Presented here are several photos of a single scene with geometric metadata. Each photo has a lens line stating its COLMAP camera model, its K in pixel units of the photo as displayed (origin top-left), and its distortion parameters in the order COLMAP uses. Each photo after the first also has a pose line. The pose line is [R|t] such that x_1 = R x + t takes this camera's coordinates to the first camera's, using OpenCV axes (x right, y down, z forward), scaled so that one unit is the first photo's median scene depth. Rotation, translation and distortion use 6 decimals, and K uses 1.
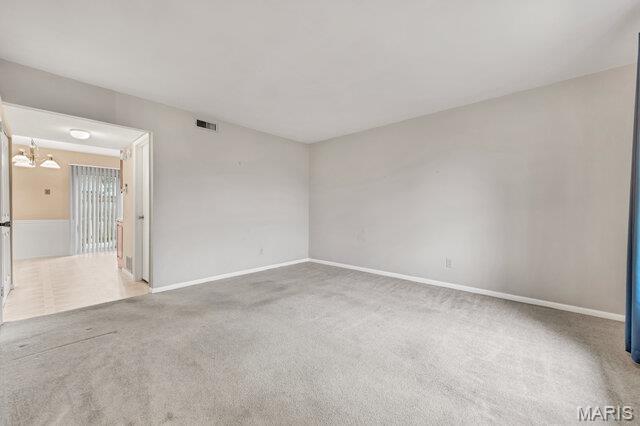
lens RADIAL K [[247.5, 0, 317.3], [0, 247.5, 211.3], [0, 0, 1]] dist [-0.003296, 0.000010]
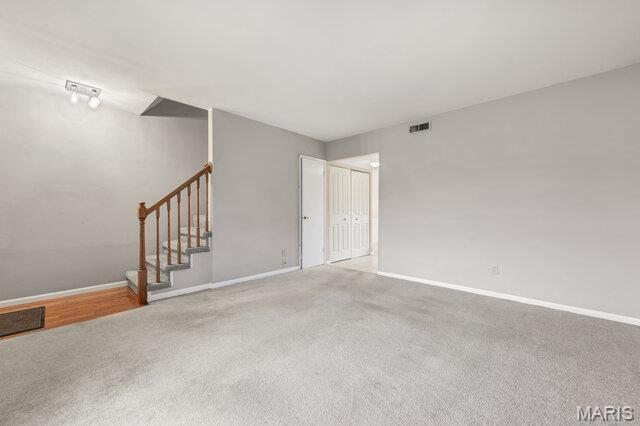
lens RADIAL K [[247.5, 0, 321.2], [0, 247.5, 216.0], [0, 0, 1]] dist [-0.003296, 0.000010]
pose [[0.006550, 0.020128, -0.999776, 0.713737], [-0.010284, 0.999746, 0.020060, -0.003901], [0.999926, 0.010150, 0.006755, 0.756166]]
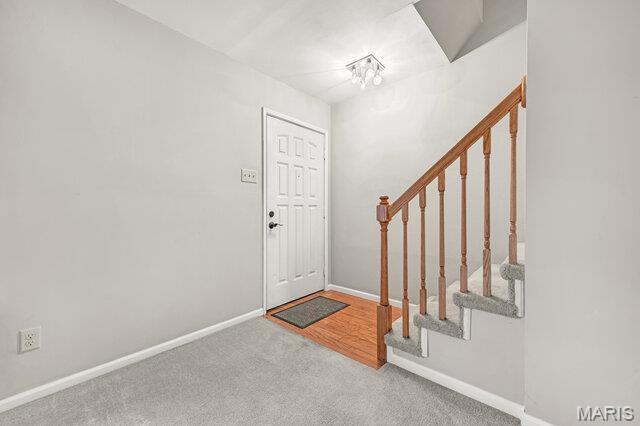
lens RADIAL K [[247.5, 0, 324.1], [0, 247.5, 210.8], [0, 0, 1]] dist [-0.003296, 0.000010]
pose [[-0.998776, -0.001417, -0.049446, -0.094920], [-0.001658, 0.999987, 0.004845, 0.003910], [0.049438, 0.004921, -0.998765, 0.651868]]
